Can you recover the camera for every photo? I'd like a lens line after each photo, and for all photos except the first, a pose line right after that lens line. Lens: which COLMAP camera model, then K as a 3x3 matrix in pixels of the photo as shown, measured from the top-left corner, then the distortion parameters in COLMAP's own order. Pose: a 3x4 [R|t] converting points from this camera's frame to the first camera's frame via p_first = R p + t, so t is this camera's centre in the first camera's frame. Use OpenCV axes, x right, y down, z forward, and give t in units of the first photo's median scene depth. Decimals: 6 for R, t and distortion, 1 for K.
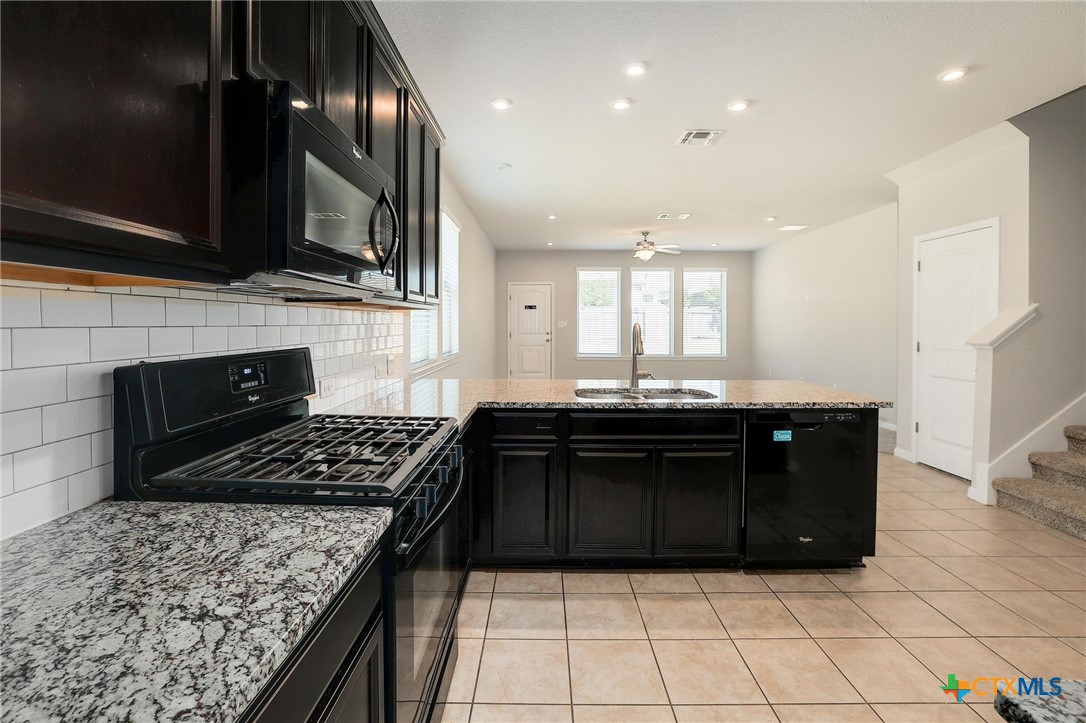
lens RADIAL K [[481.0, 0, 541.7], [0, 481.0, 322.9], [0, 0, 1]] dist [-0.048886, 0.016647]
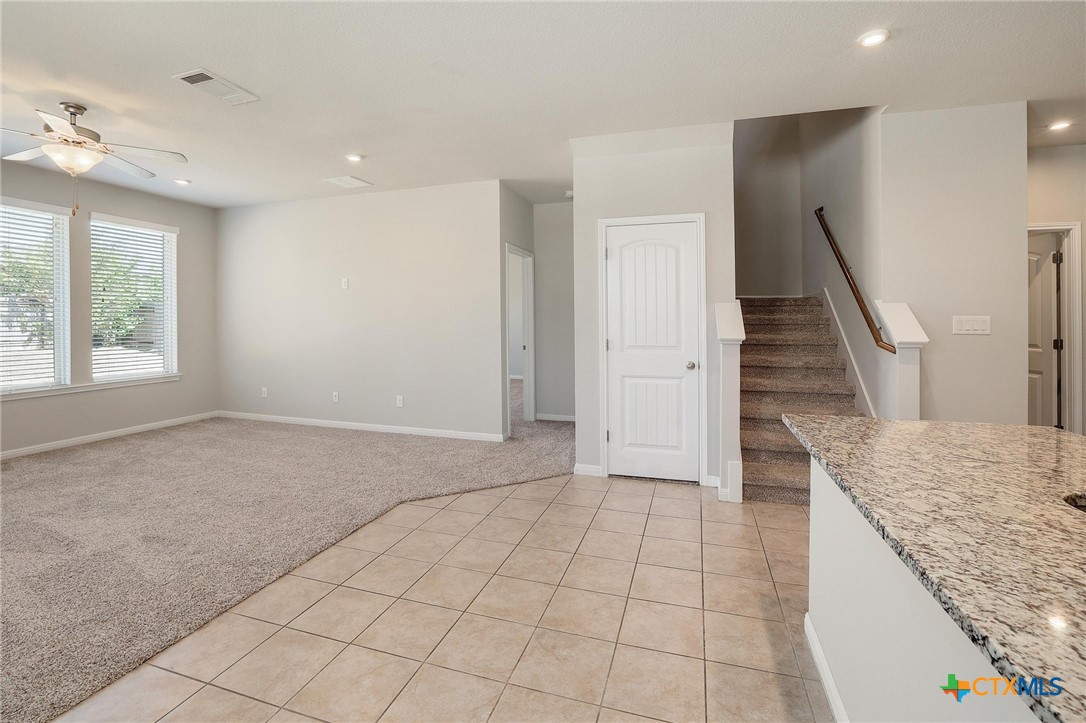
lens RADIAL K [[481.0, 0, 541.7], [0, 481.0, 322.9], [0, 0, 1]] dist [-0.048886, 0.016647]
pose [[0.300392, -0.012984, 0.953728, -0.045742], [0.002204, 0.999914, 0.012918, -0.000807], [-0.953813, -0.001779, 0.300395, 0.416019]]
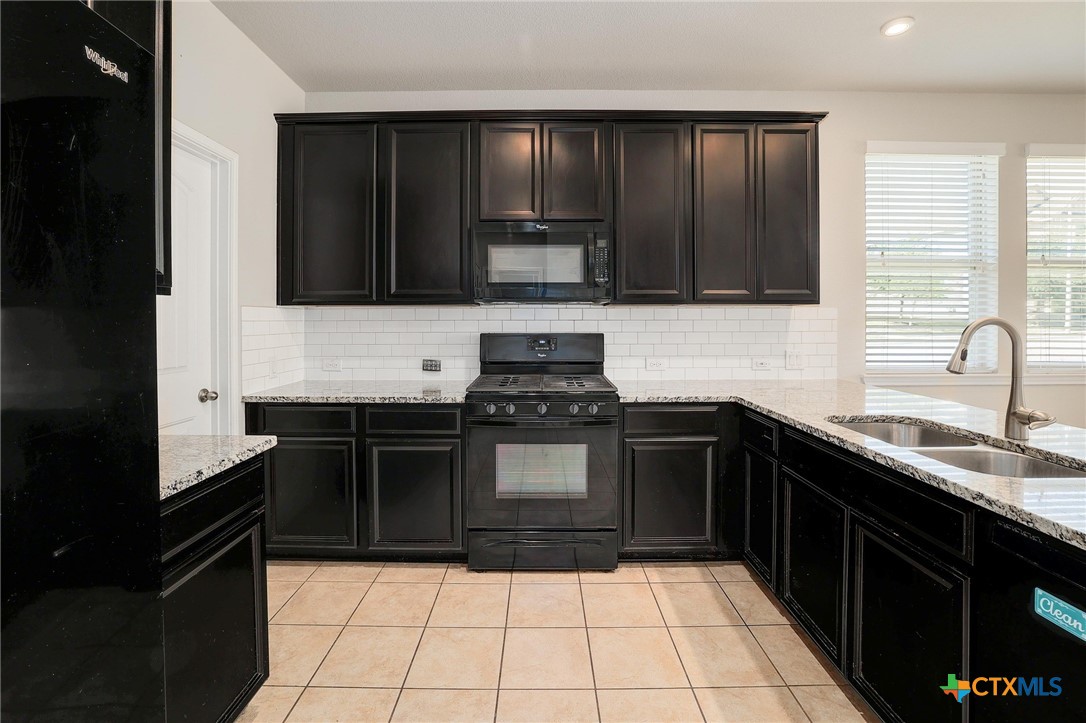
lens RADIAL K [[481.0, 0, 541.7], [0, 481.0, 322.9], [0, 0, 1]] dist [-0.048886, 0.016647]
pose [[0.003312, 0.003620, -0.999988, 0.235801], [-0.001113, 0.999993, 0.003616, 0.001961], [0.999994, 0.001101, 0.003316, 0.159446]]
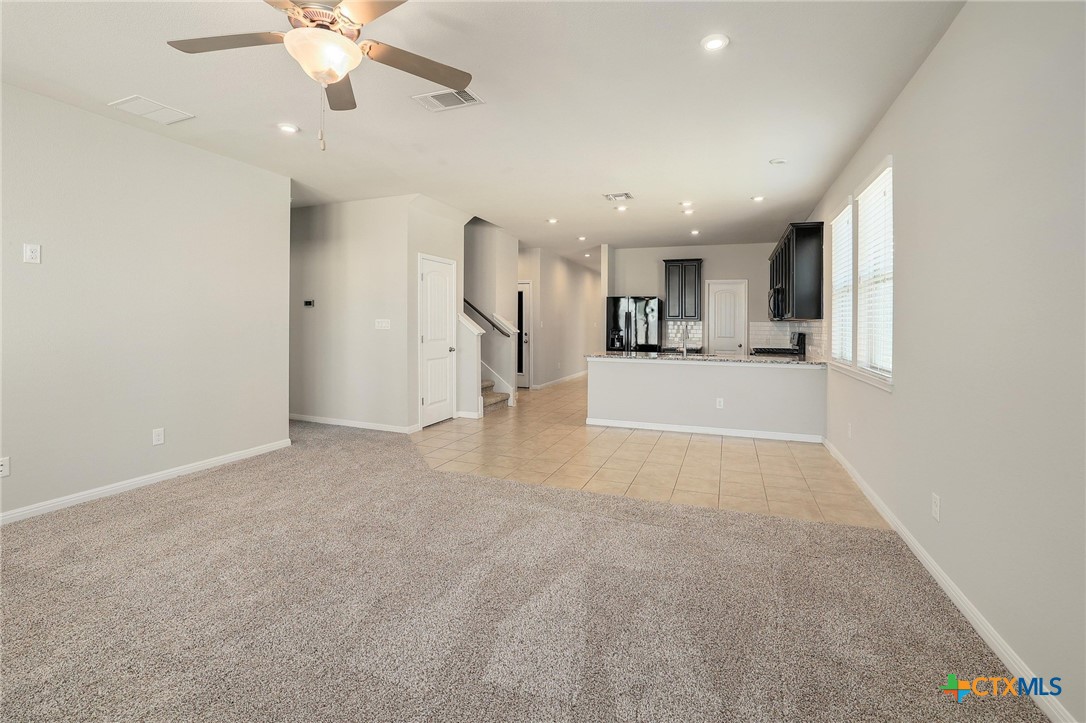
lens RADIAL K [[481.0, 0, 541.7], [0, 481.0, 322.9], [0, 0, 1]] dist [-0.048886, 0.016647]
pose [[-0.932072, -0.014504, 0.361981, 0.009839], [-0.014508, 0.999891, 0.002707, -0.000979], [-0.361981, -0.002729, -0.932181, 1.036187]]
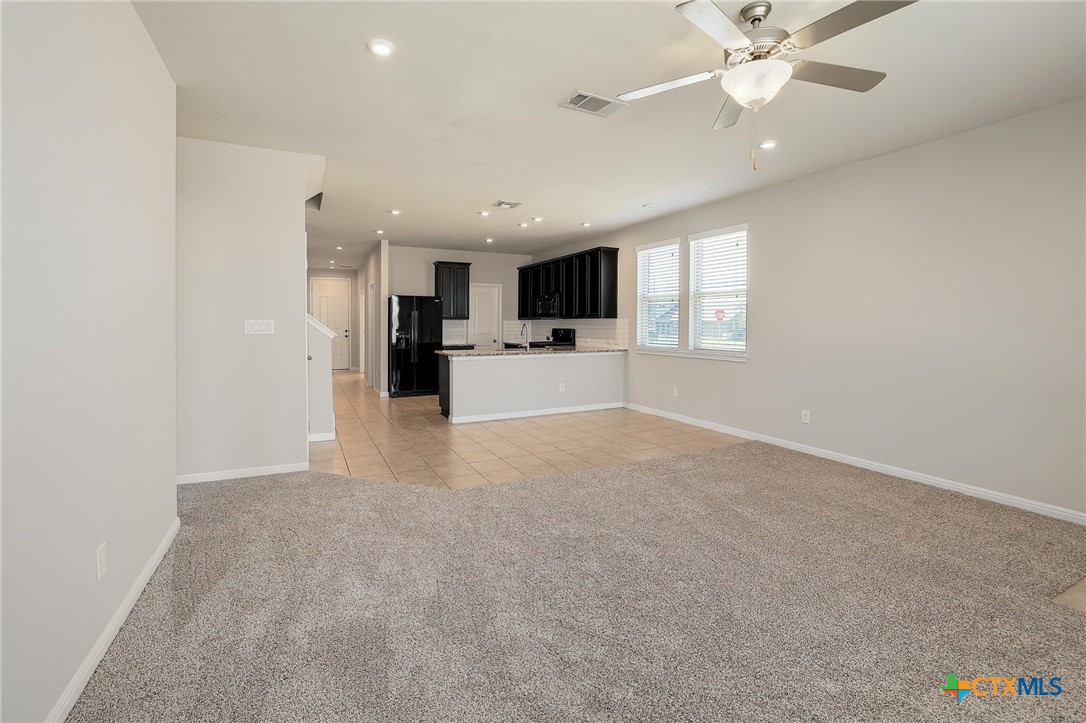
lens RADIAL K [[481.0, 0, 541.7], [0, 481.0, 322.9], [0, 0, 1]] dist [-0.048886, 0.016647]
pose [[-0.892324, -0.006346, -0.451352, 0.397134], [-0.006502, 0.999978, -0.001204, 0.000367], [0.451349, 0.001860, -0.892345, 1.041124]]
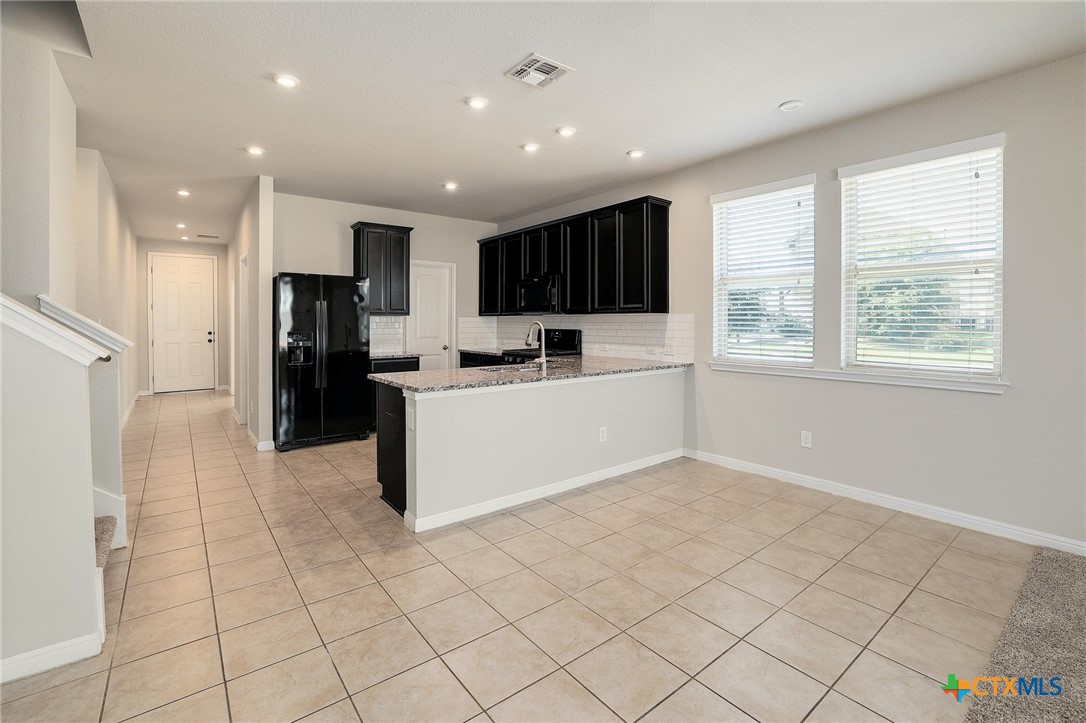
lens RADIAL K [[481.0, 0, 541.7], [0, 481.0, 322.9], [0, 0, 1]] dist [-0.048886, 0.016647]
pose [[-0.787279, -0.003658, -0.616586, 0.332593], [-0.005495, 0.999984, 0.001083, 0.001348], [0.616572, 0.004240, -0.787287, 0.673356]]
